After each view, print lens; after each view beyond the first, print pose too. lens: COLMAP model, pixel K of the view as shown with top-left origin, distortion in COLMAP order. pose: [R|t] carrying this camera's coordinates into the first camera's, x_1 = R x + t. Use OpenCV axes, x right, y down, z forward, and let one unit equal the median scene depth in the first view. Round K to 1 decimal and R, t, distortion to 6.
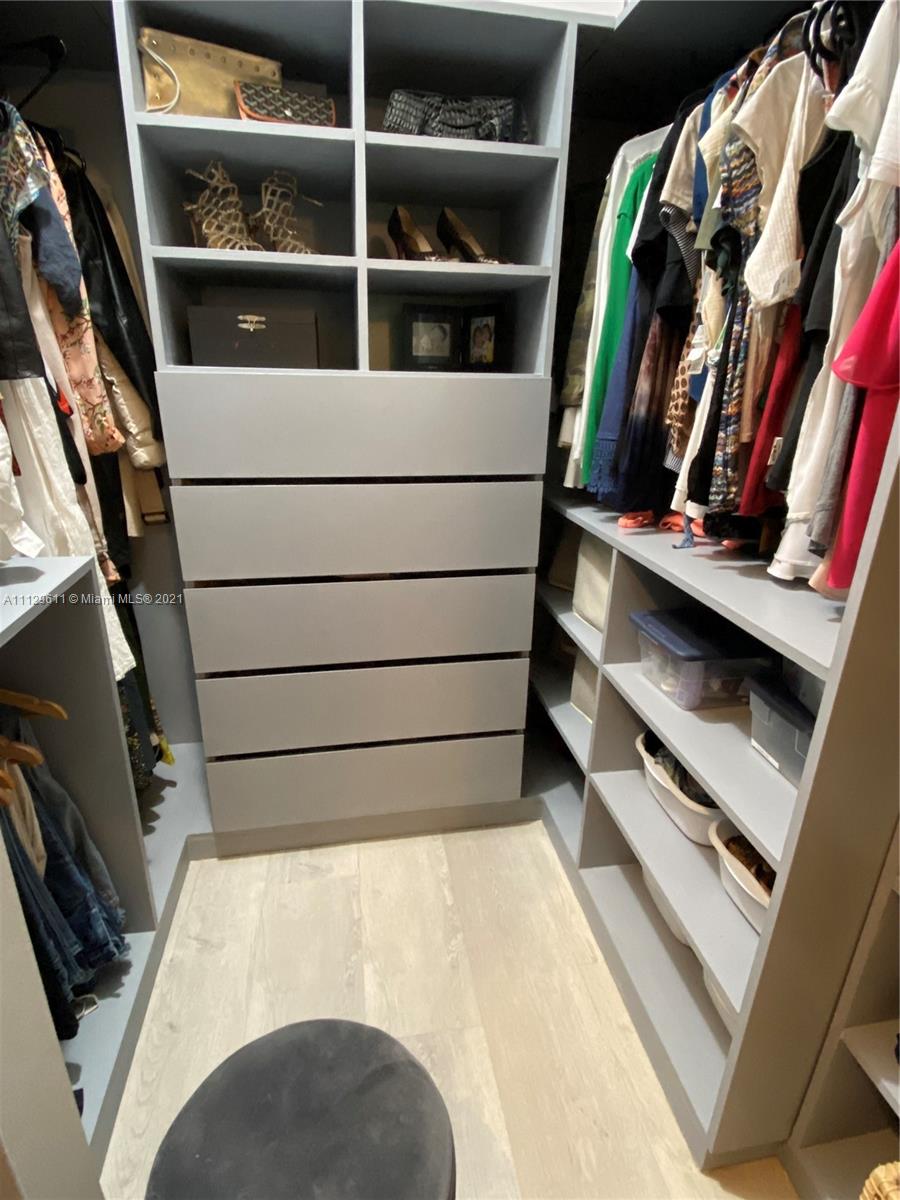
lens RADIAL K [[610.9, 0, 452.0], [0, 610.9, 595.7], [0, 0, 1]] dist [-0.007135, -0.001022]
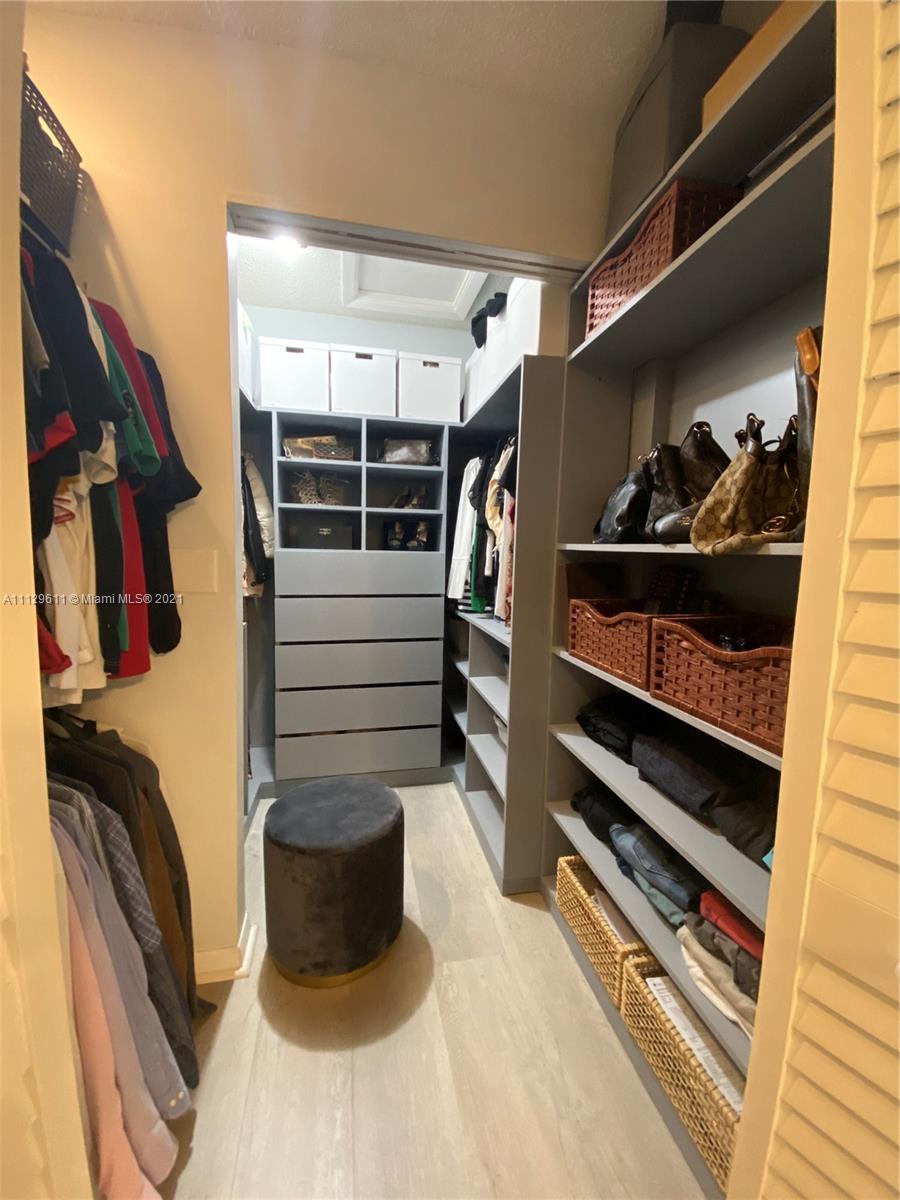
lens RADIAL K [[480.6, 0, 453.0], [0, 480.6, 600.0], [0, 0, 1]] dist [0.008426, -0.014665]
pose [[0.999559, -0.000276, 0.029691, 0.131253], [0.007653, 0.968573, -0.248611, 0.251898], [-0.028689, 0.248728, 0.968148, -0.675617]]
